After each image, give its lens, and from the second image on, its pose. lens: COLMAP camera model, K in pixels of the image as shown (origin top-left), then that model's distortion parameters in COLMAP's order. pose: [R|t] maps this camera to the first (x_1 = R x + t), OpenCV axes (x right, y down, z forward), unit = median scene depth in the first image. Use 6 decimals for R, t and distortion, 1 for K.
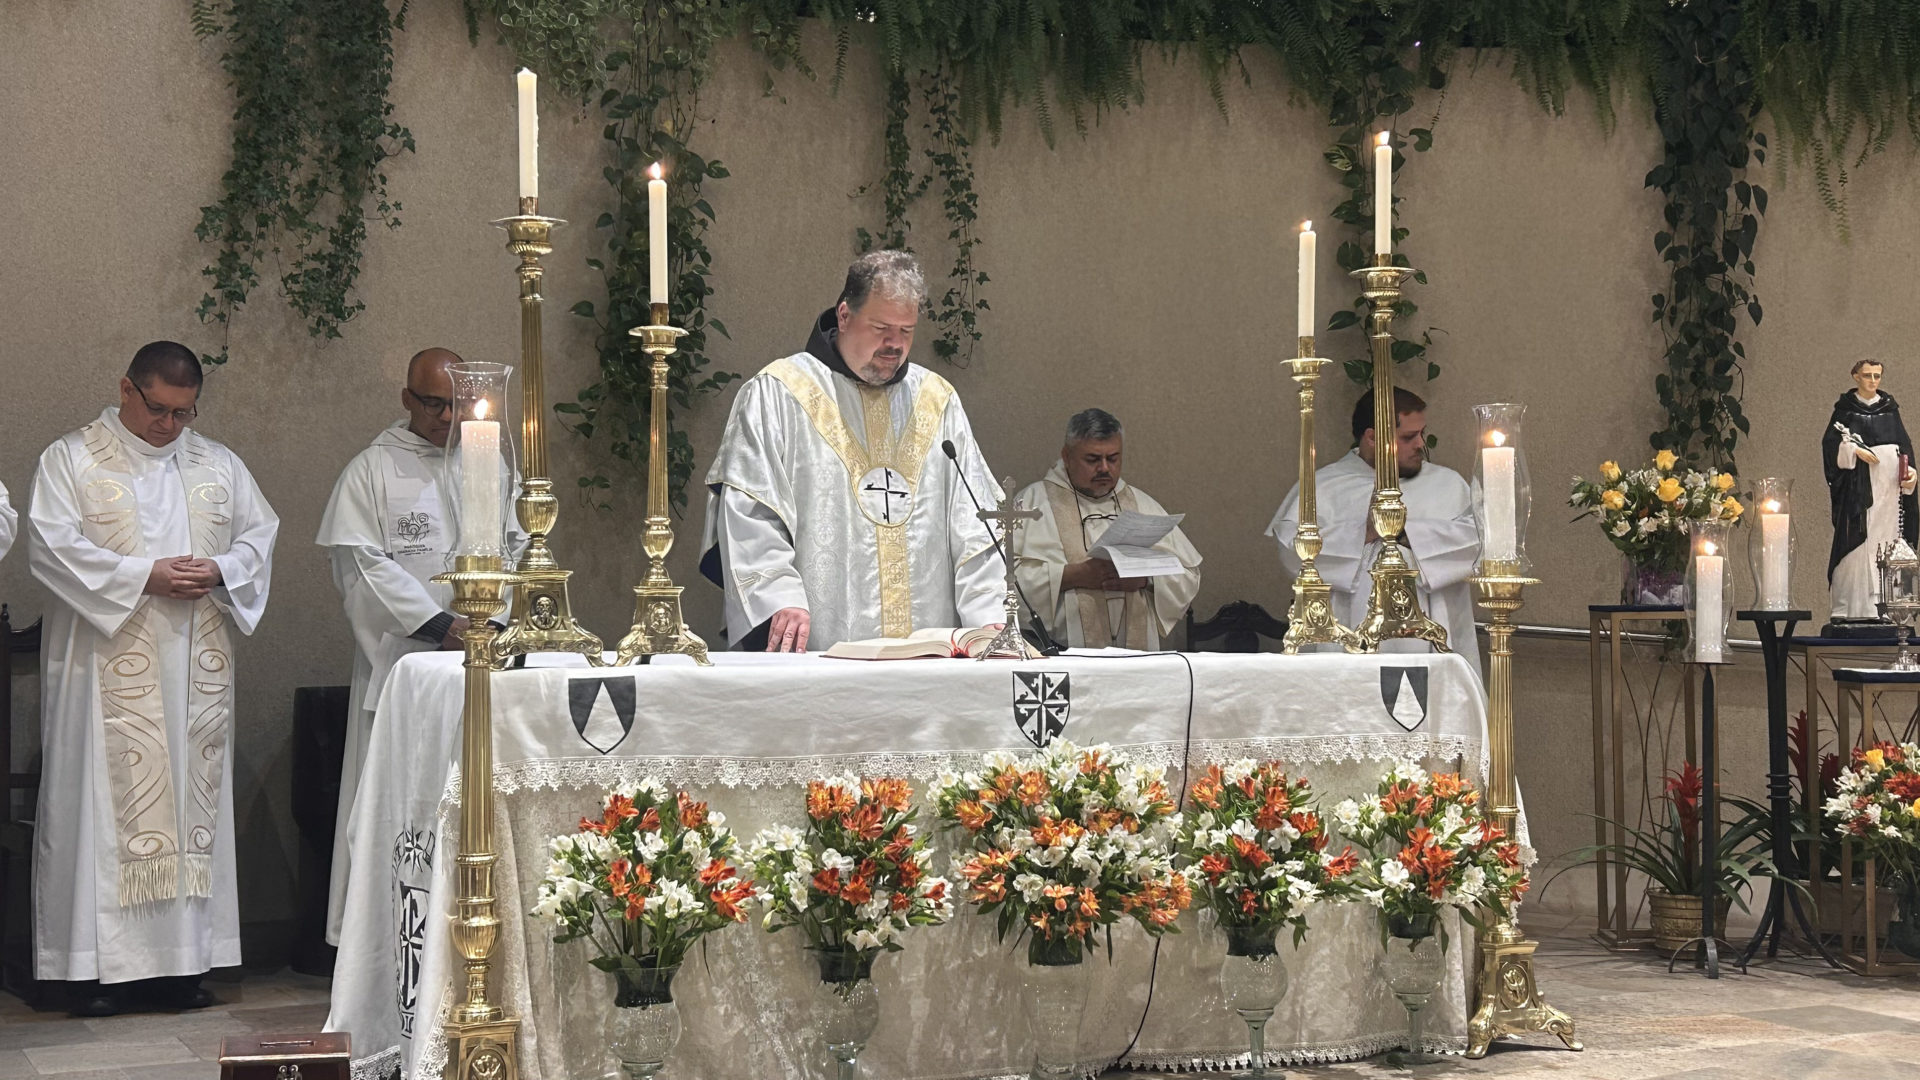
lens RADIAL K [[2474.4, 0, 950.8], [0, 2474.4, 522.4], [0, 0, 1]] dist [0.183450, -0.614523]
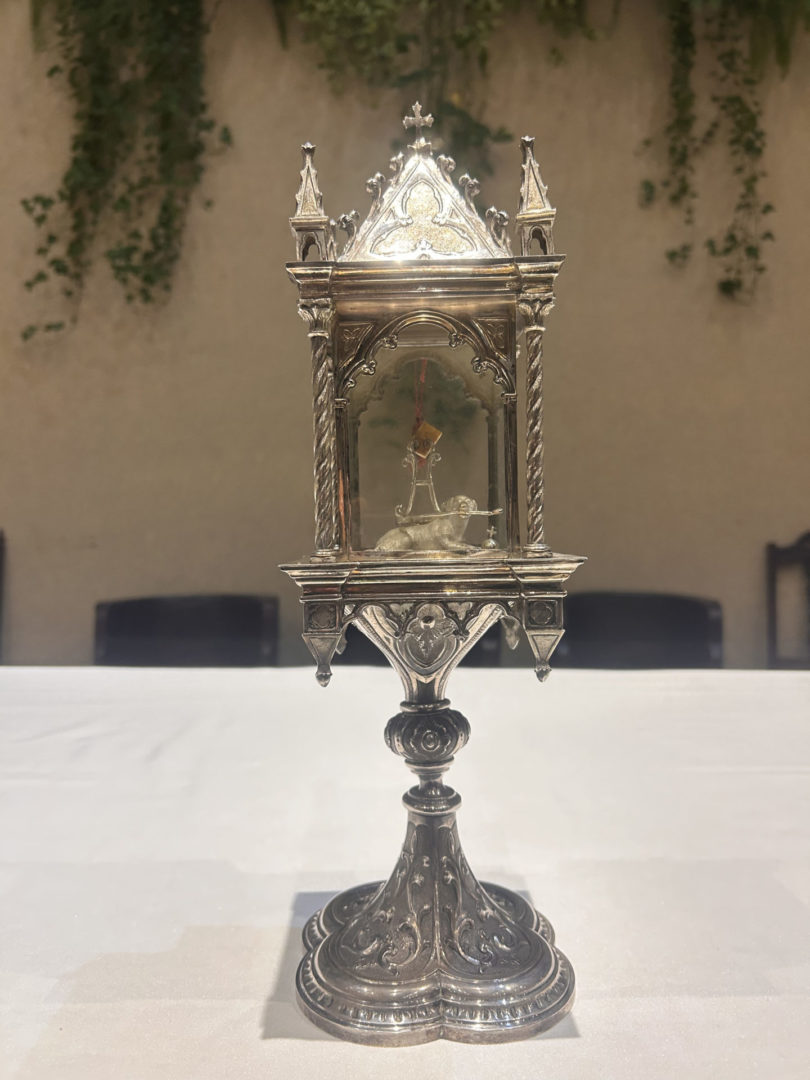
lens RADIAL K [[819.6, 0, 405.0], [0, 819.6, 540.0], [0, 0, 1]] dist [0.052656, -0.079363]
pose [[0.895515, 0.021542, -0.444510, 0.037825], [0.016395, 0.996553, 0.081325, 0.007924], [0.444729, -0.080115, 0.892075, 0.702965]]
